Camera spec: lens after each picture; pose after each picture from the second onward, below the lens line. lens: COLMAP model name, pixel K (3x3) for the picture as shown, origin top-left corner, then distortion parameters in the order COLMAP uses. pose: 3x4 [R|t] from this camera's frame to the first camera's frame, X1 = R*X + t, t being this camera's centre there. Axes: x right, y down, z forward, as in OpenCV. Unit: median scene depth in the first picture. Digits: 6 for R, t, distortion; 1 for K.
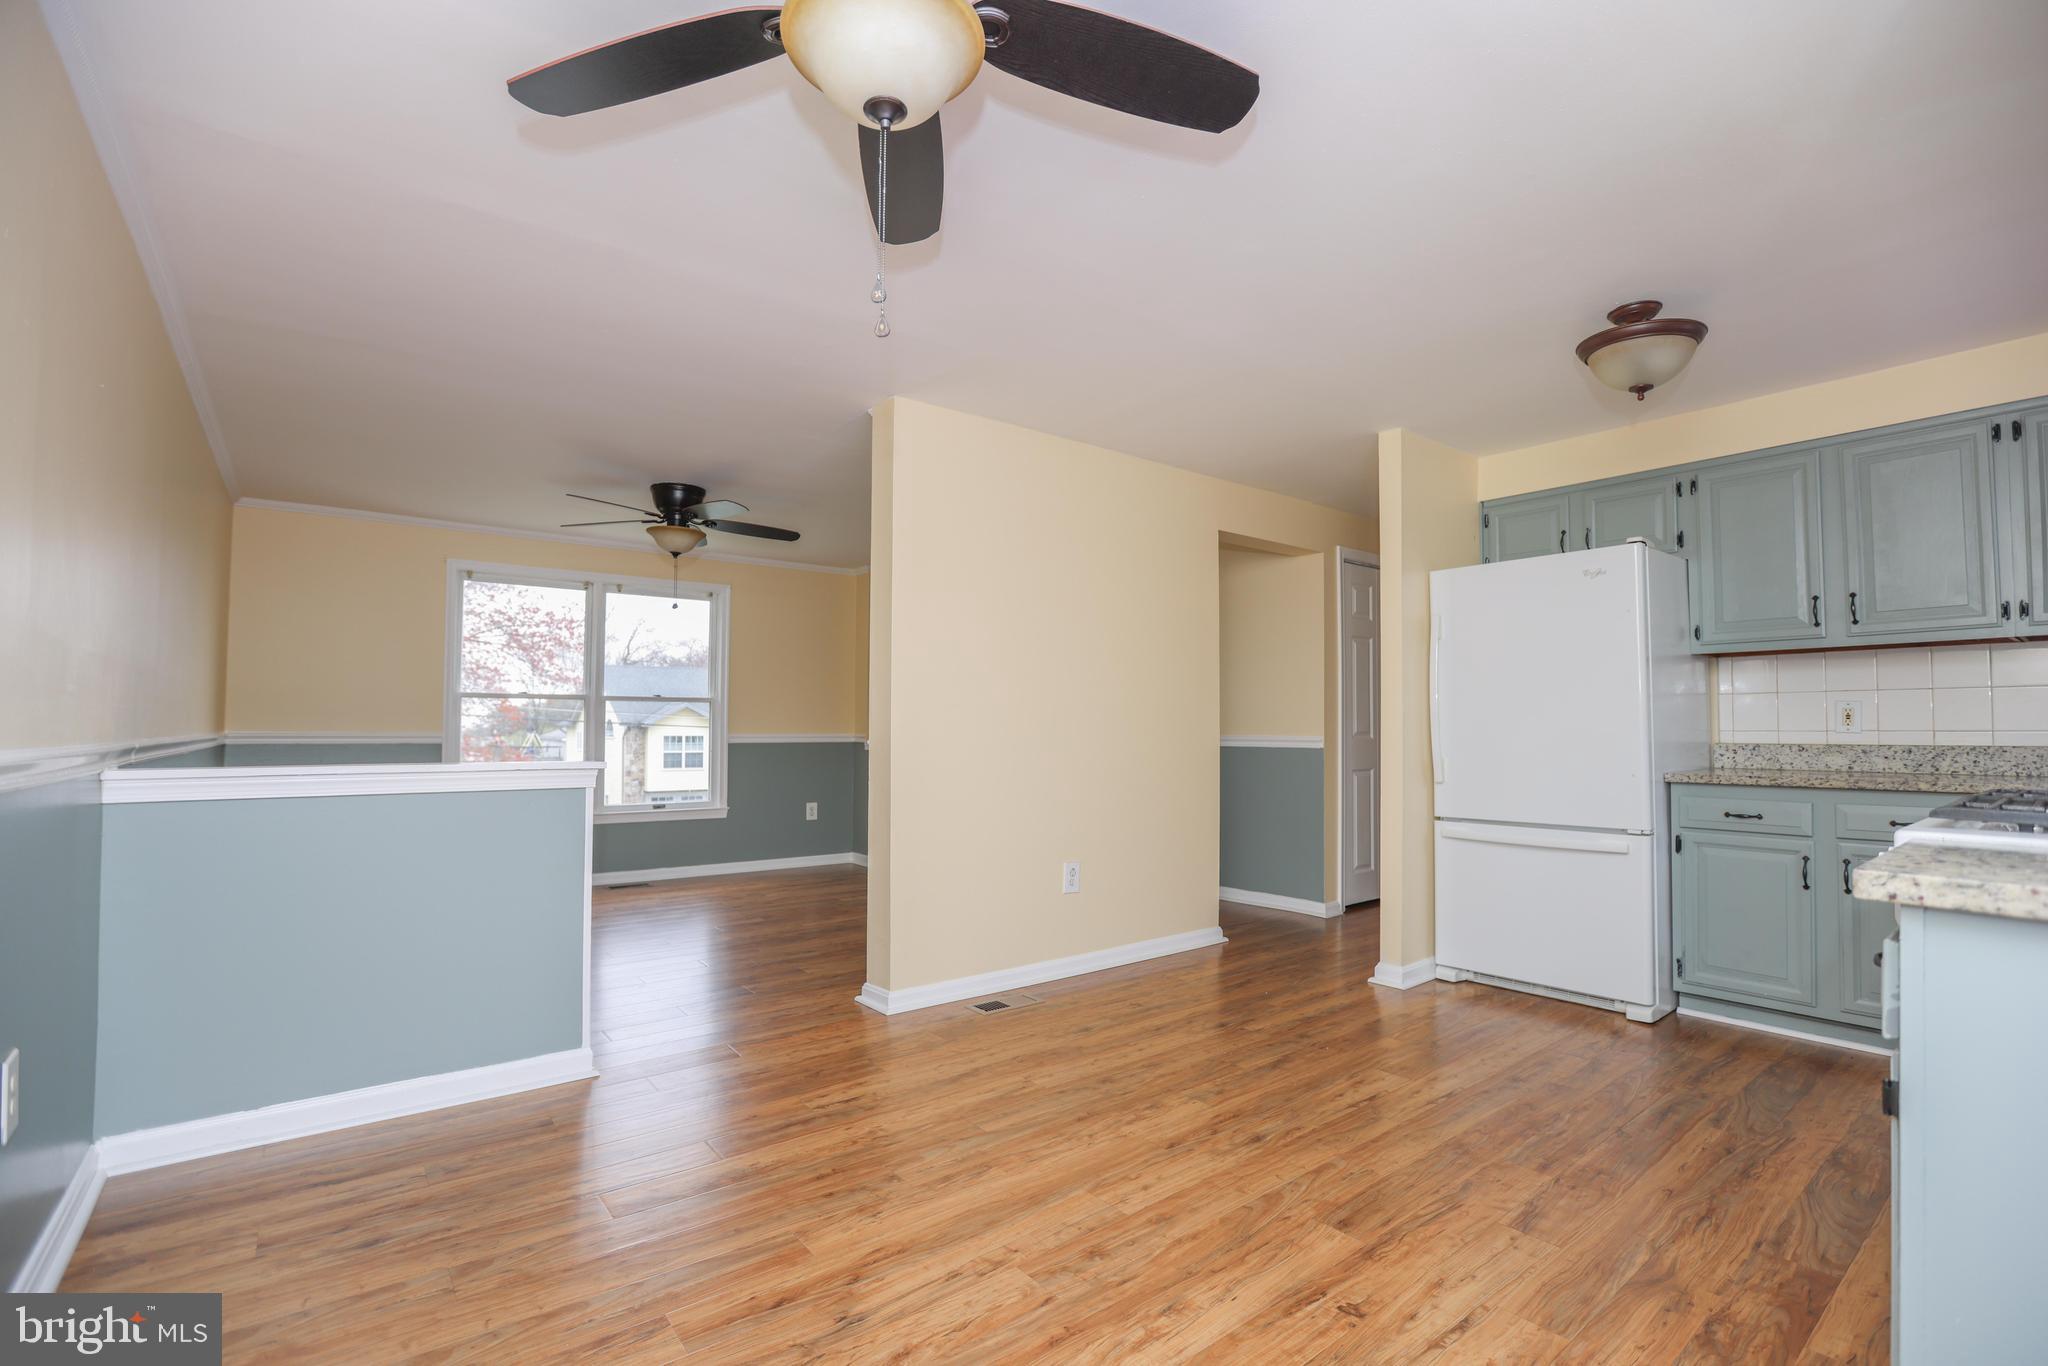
lens RADIAL K [[926.5, 0, 1037.0], [0, 926.5, 695.3], [0, 0, 1]] dist [-0.052003, 0.017477]
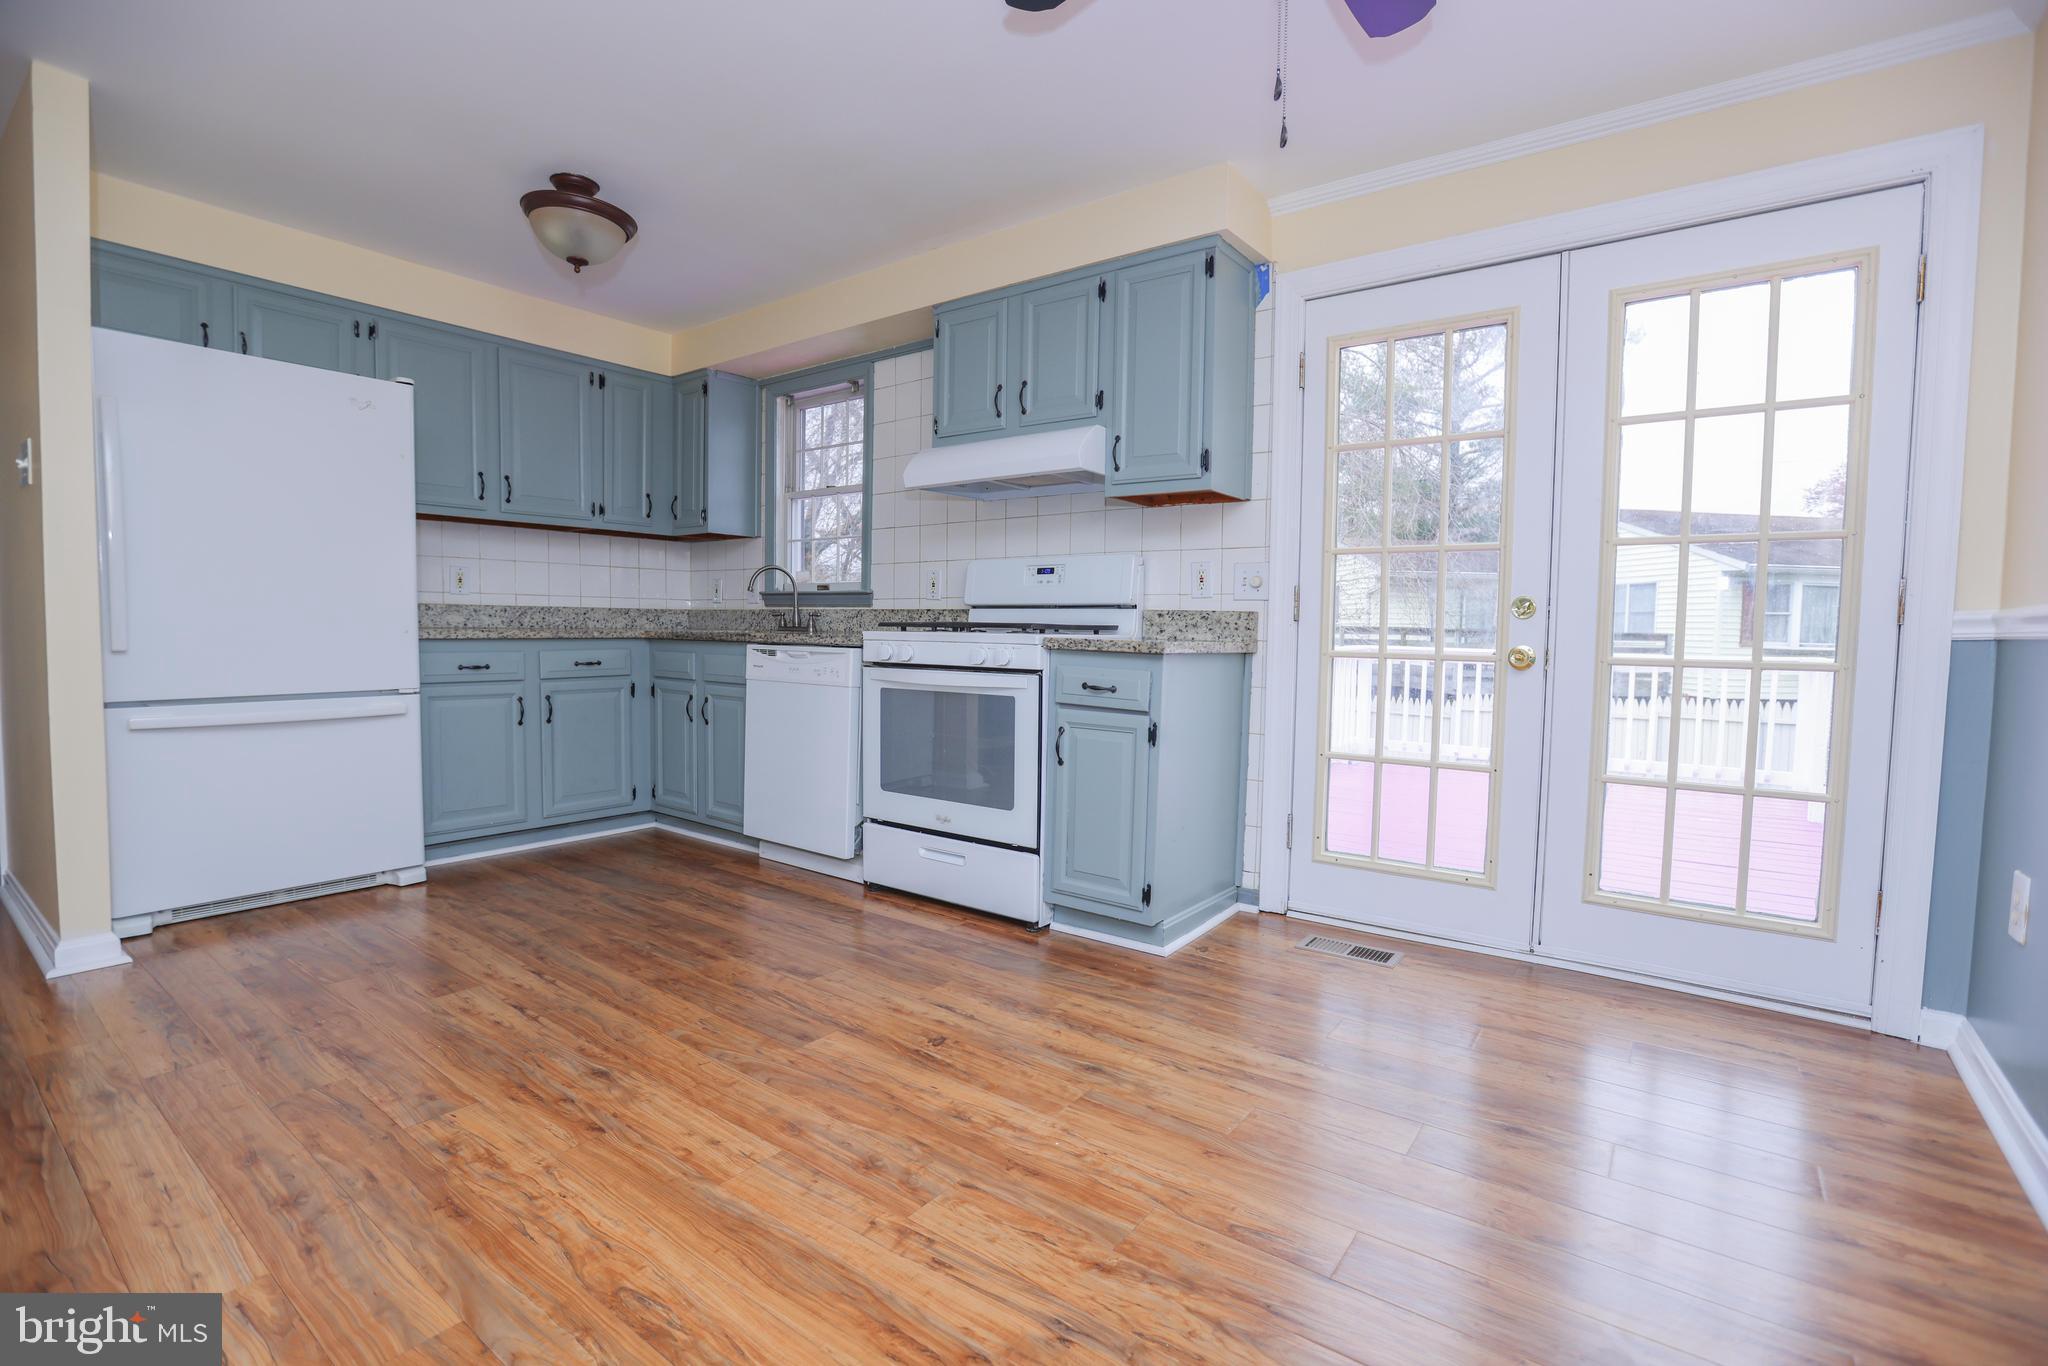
lens RADIAL K [[926.5, 0, 1039.3], [0, 926.5, 681.6], [0, 0, 1]] dist [-0.052624, 0.019751]
pose [[-0.262349, -0.064110, 0.962841, -0.554619], [-0.050443, 0.997338, 0.052662, 0.071070], [-0.963654, -0.034752, -0.264884, 0.771113]]
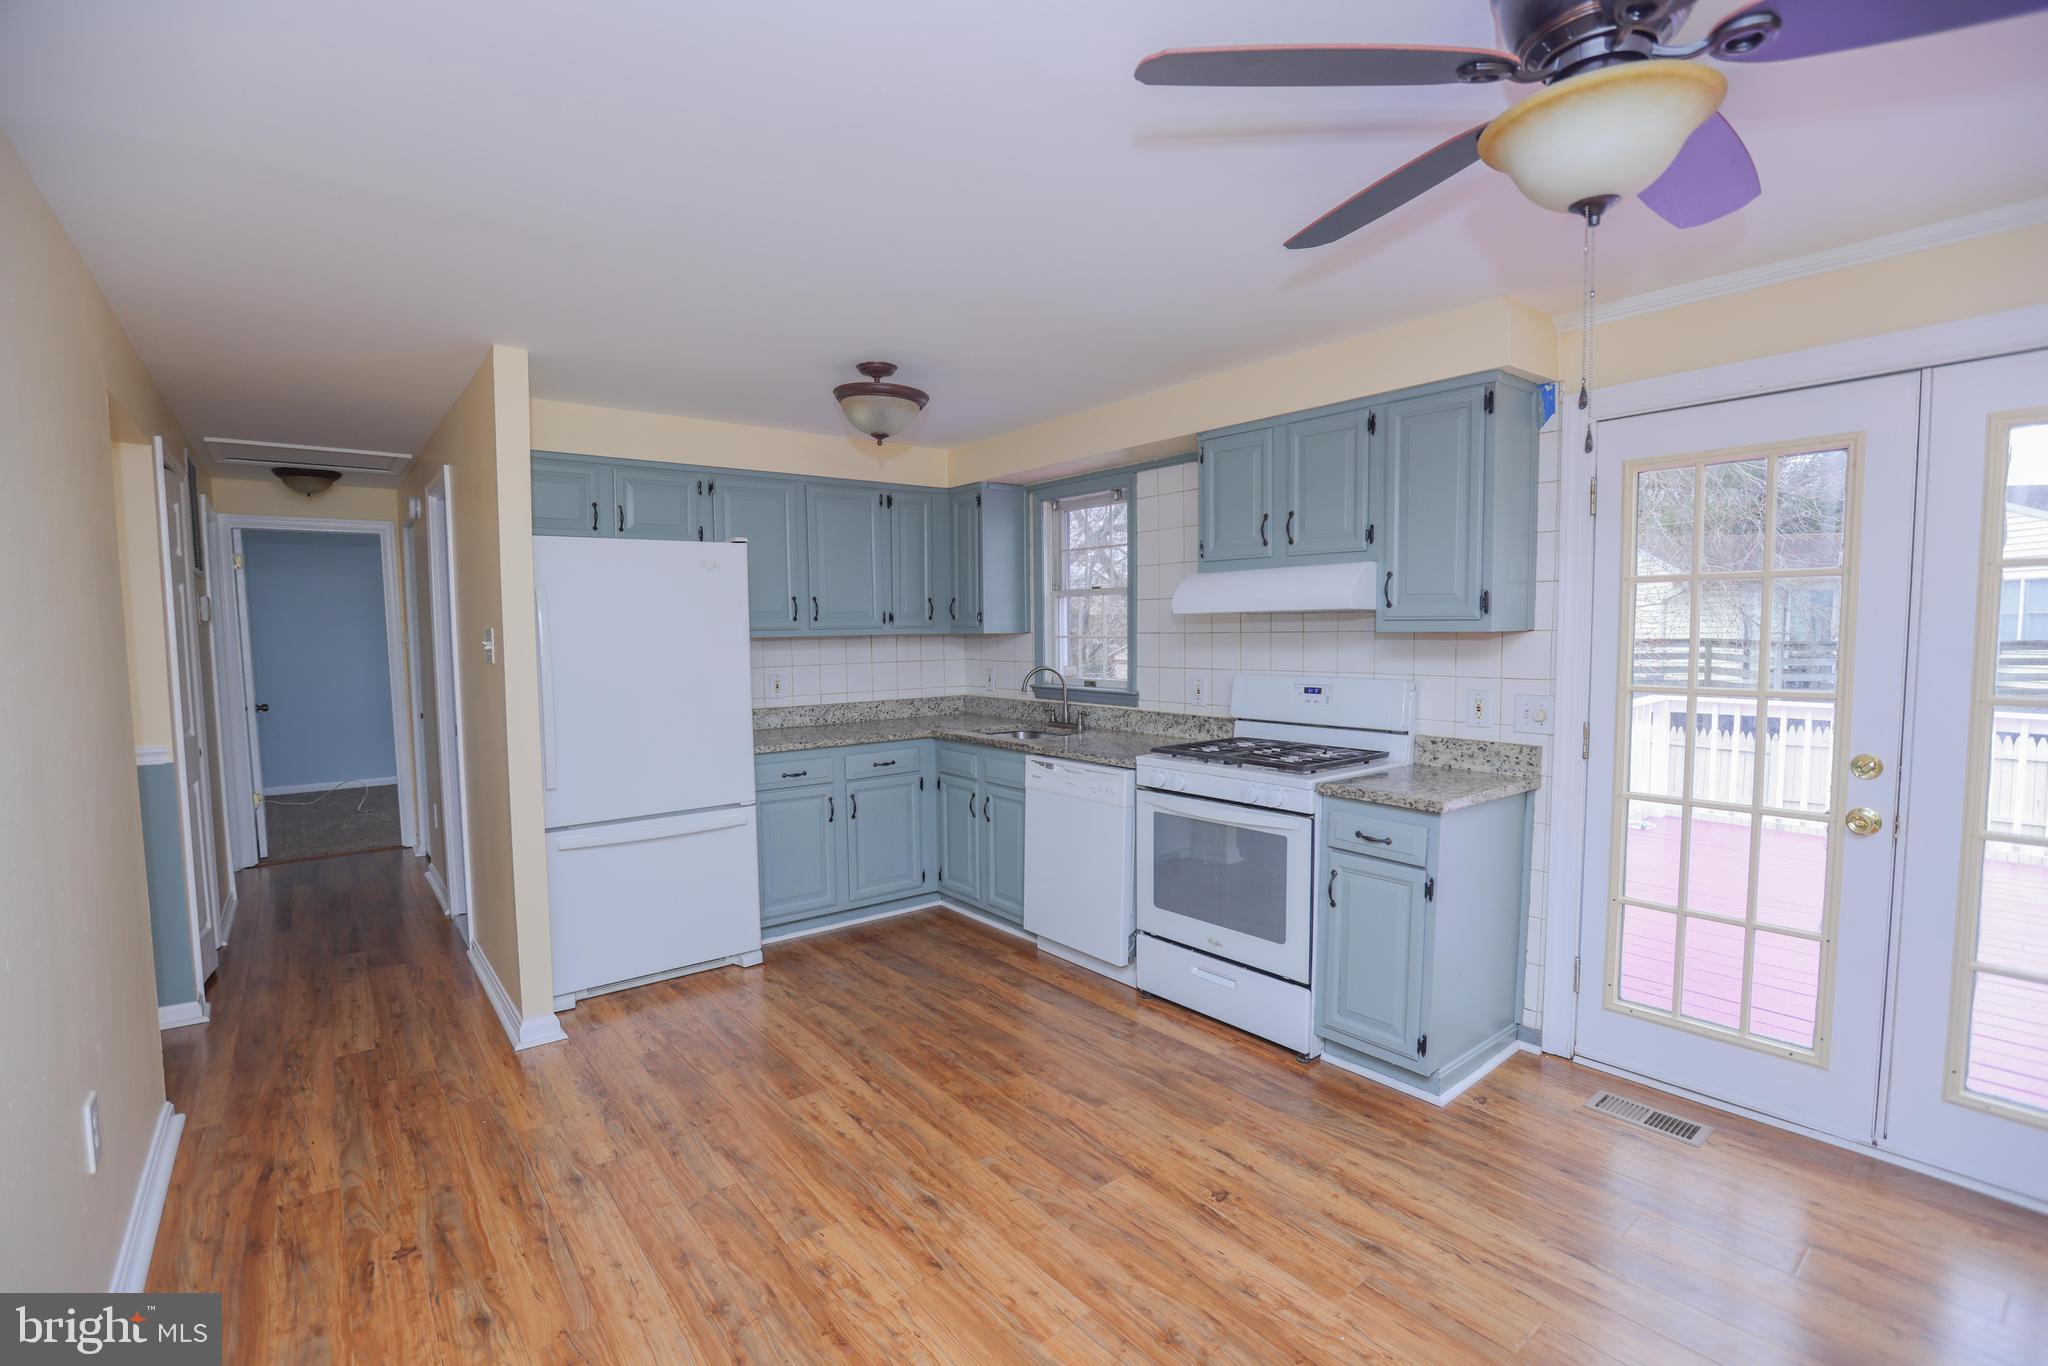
lens RADIAL K [[928.7, 0, 1039.2], [0, 928.7, 696.9], [0, 0, 1]] dist [-0.054749, 0.021734]
pose [[-0.008670, -0.077807, 0.996931, -0.599566], [-0.025711, 0.996656, 0.077562, -0.100225], [-0.999632, -0.024960, -0.010641, 0.825154]]
